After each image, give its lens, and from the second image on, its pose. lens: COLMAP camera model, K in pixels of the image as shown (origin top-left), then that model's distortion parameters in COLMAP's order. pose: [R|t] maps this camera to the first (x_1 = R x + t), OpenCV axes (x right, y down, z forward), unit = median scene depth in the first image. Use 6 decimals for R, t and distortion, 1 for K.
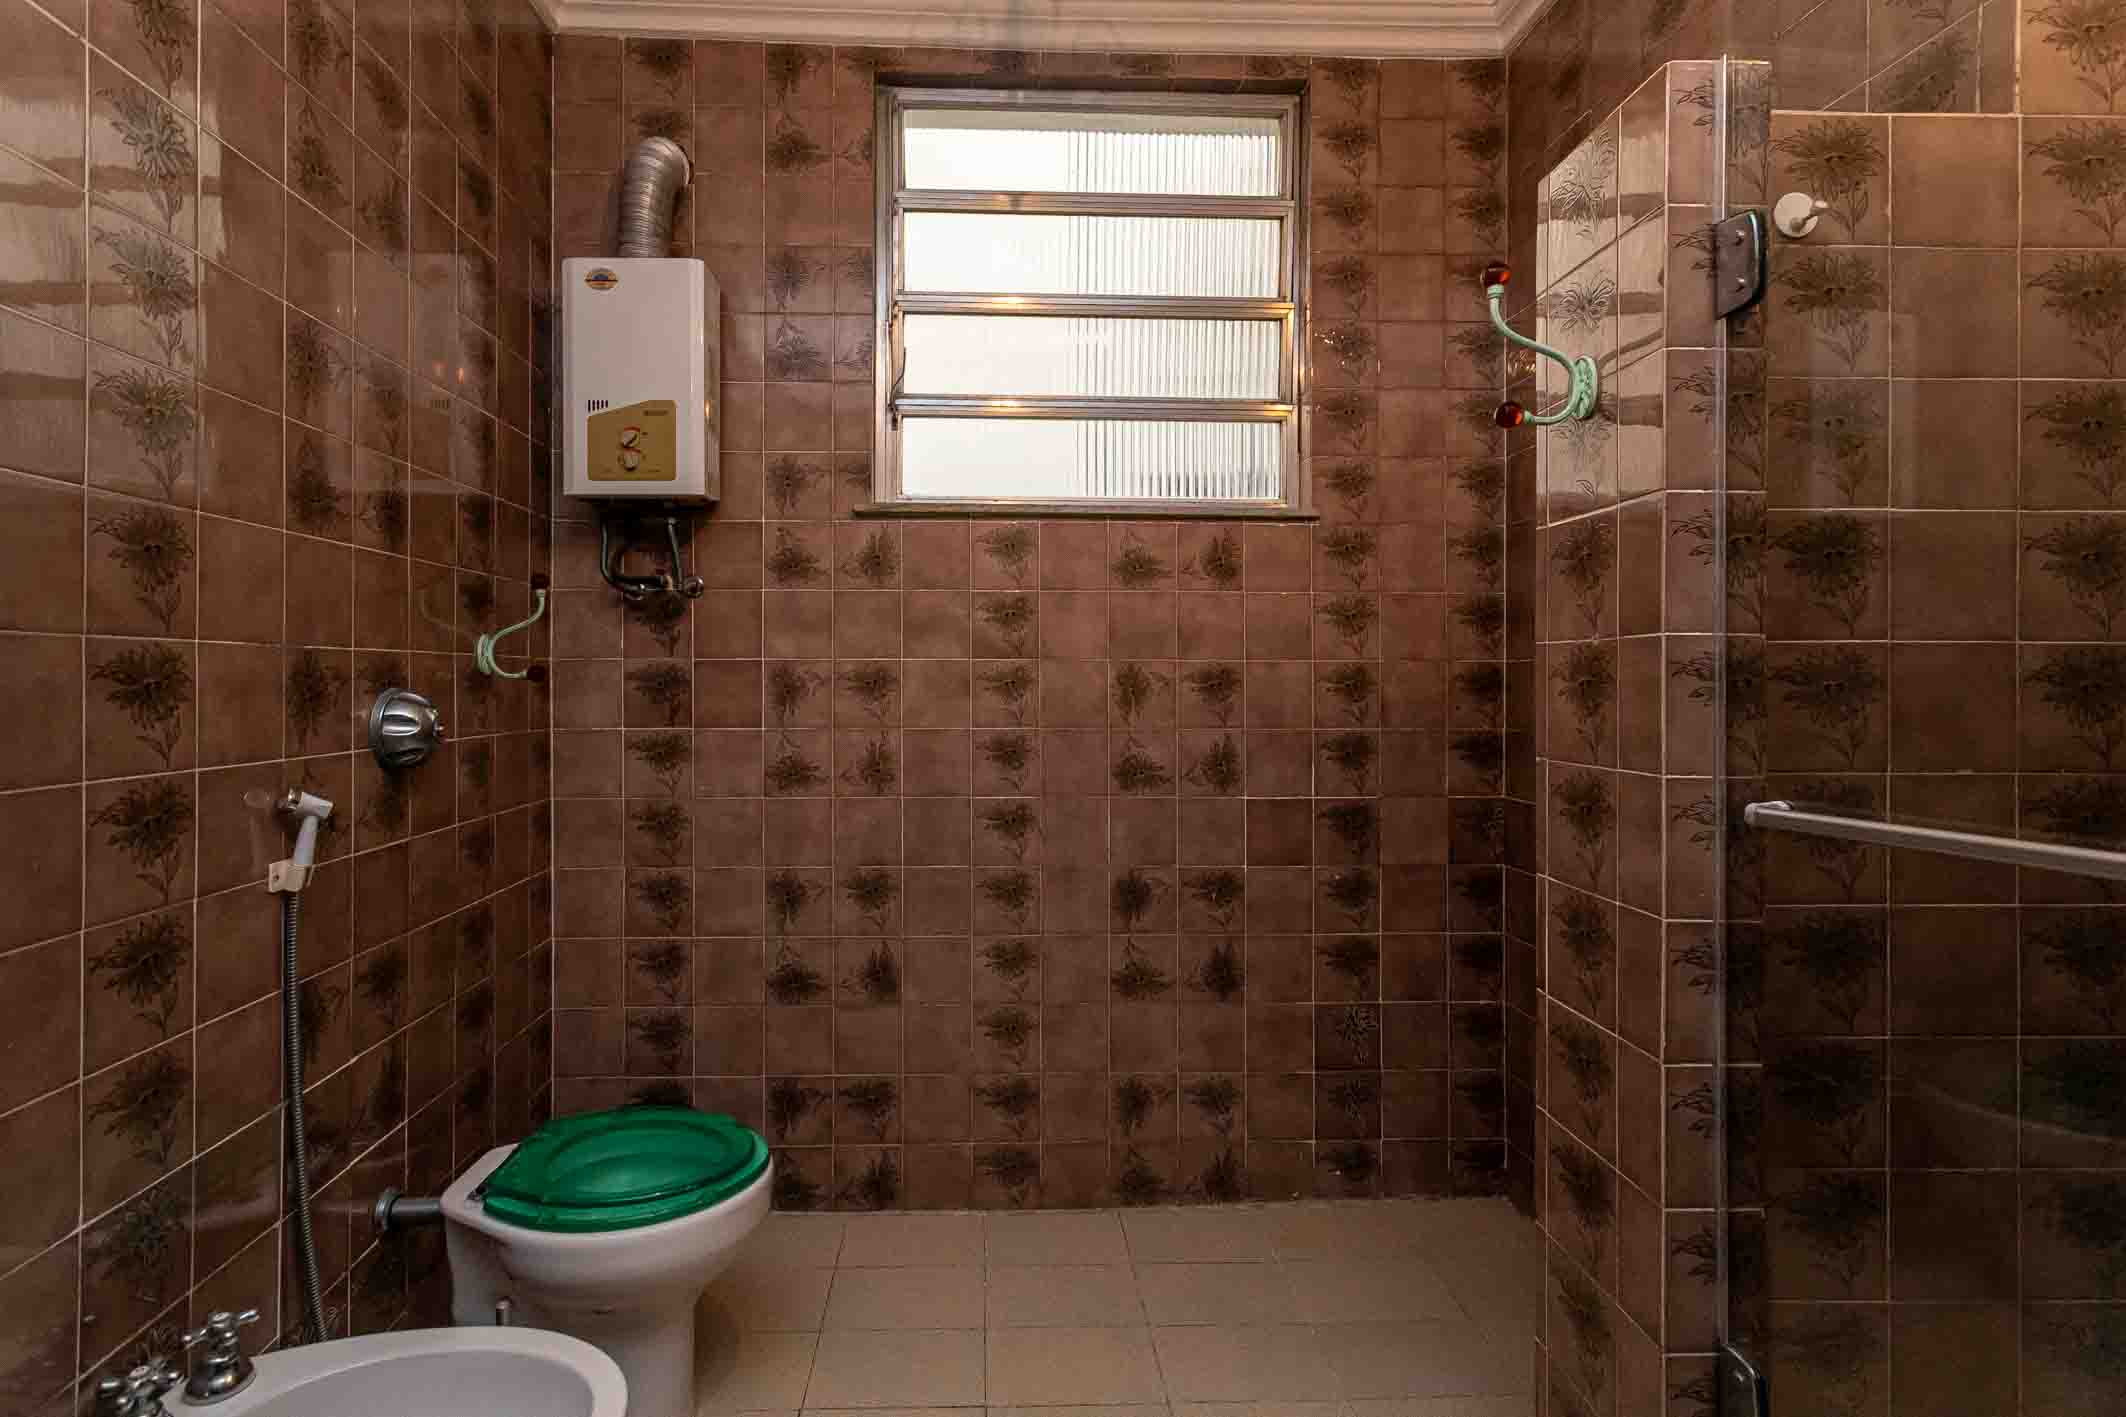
lens RADIAL K [[1014.3, 0, 990.7], [0, 1014.3, 677.8], [0, 0, 1]] dist [0.005386, 0.001479]
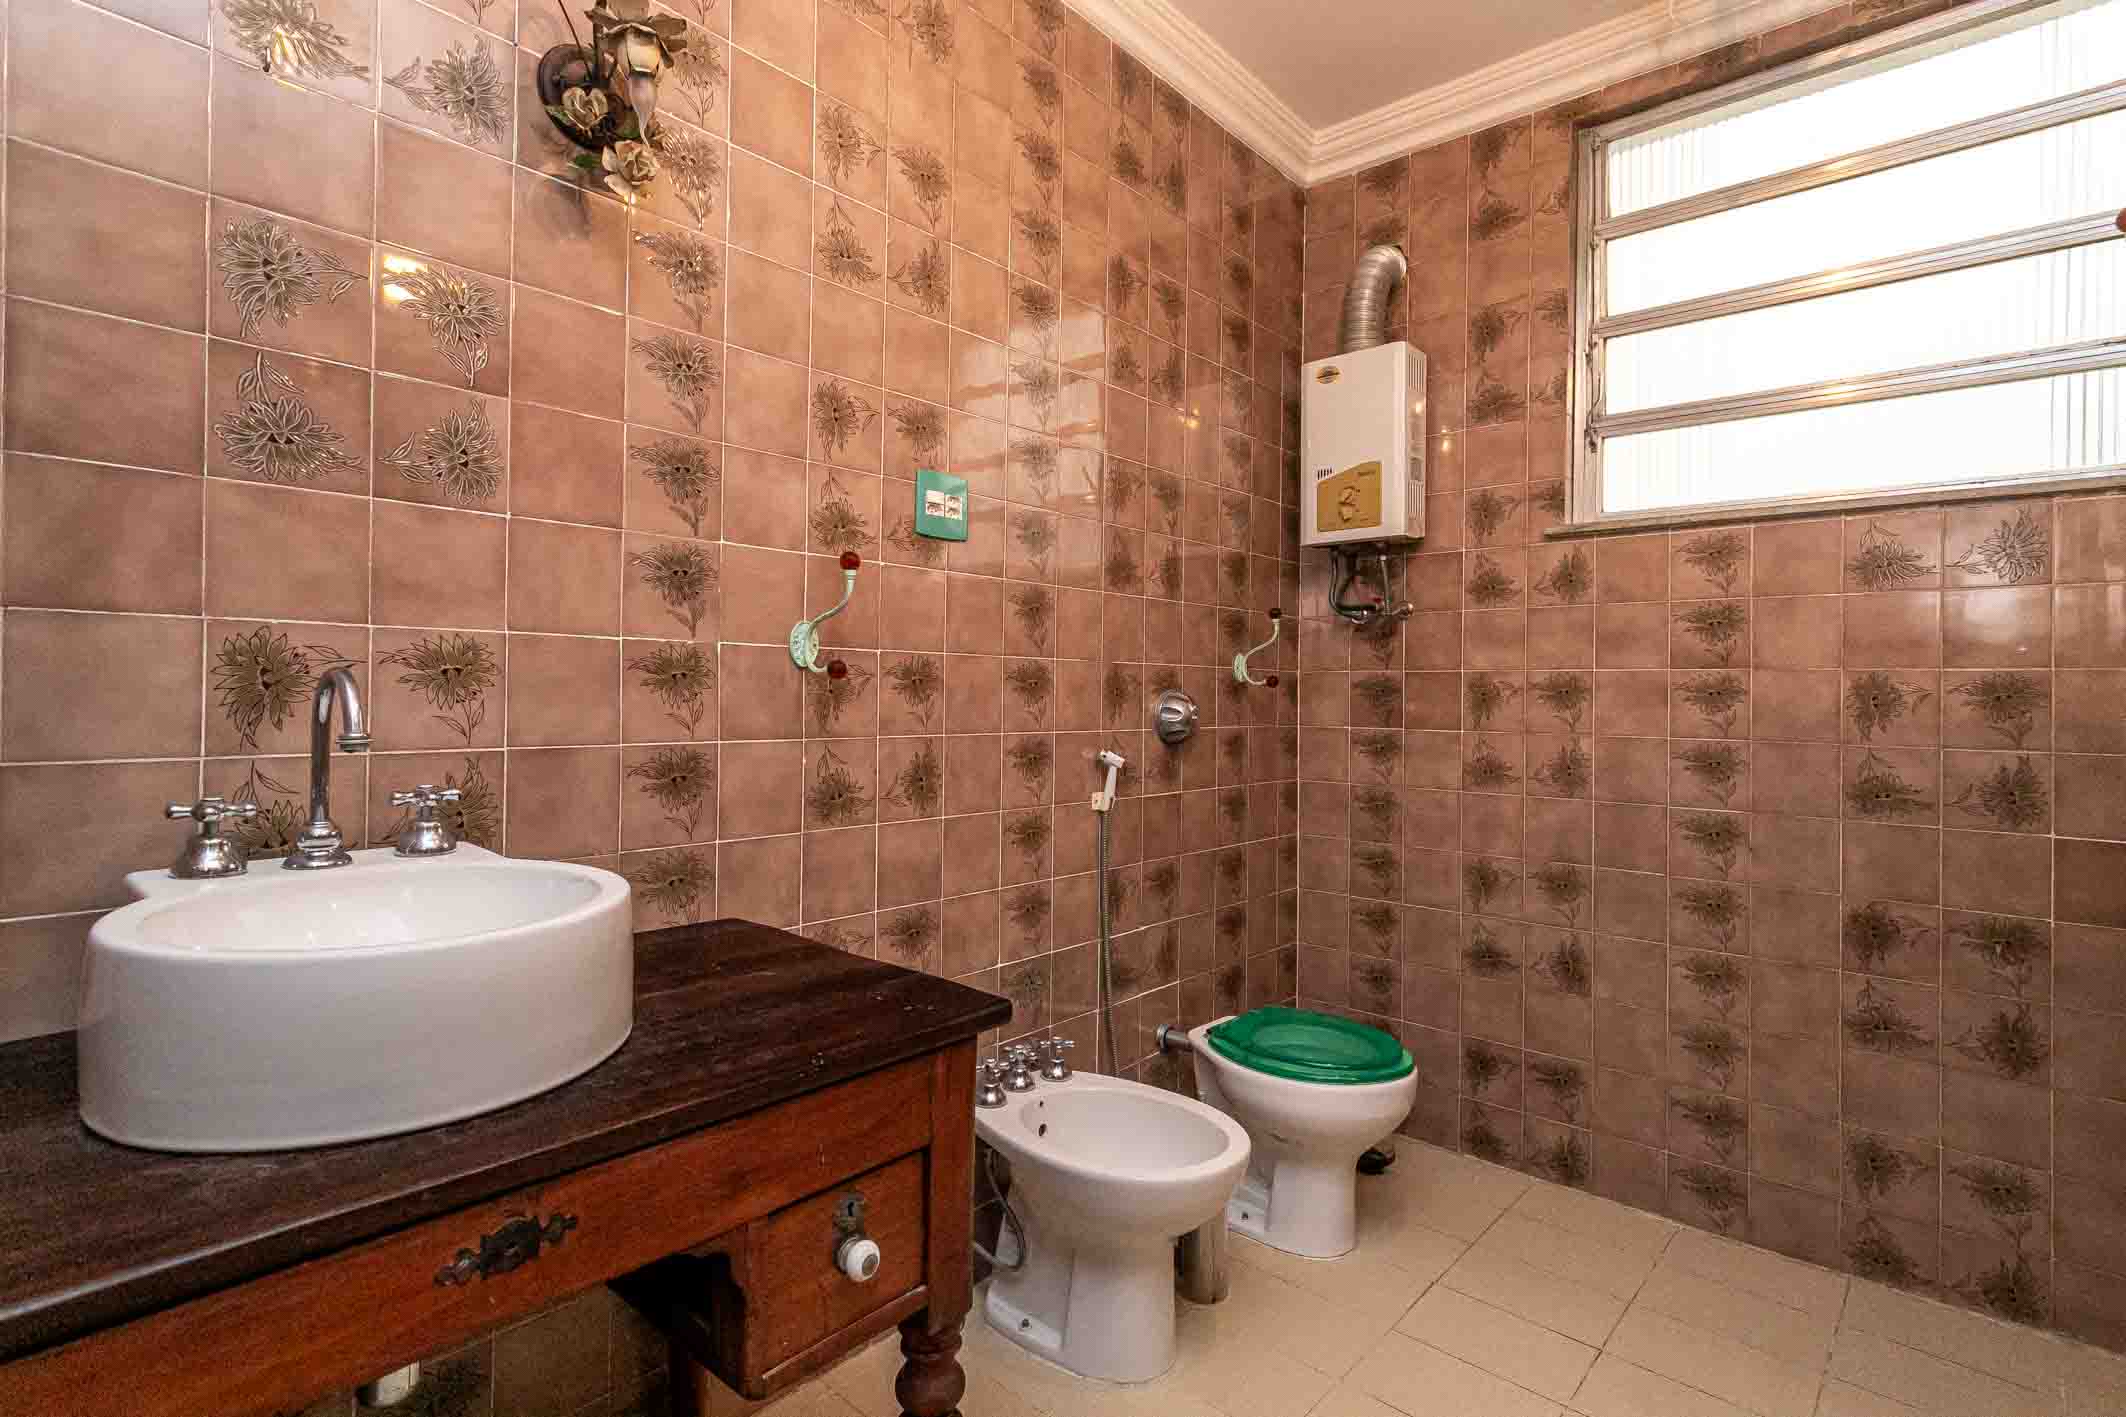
lens RADIAL K [[1014.3, 0, 1069.2], [0, 1014.3, 697.3], [0, 0, 1]] dist [0.005386, 0.001479]
pose [[0.730093, 0.011289, -0.683255, 0.236782], [-0.011471, 0.999925, 0.004264, 0.012001], [0.683252, 0.004724, 0.730168, -0.143708]]
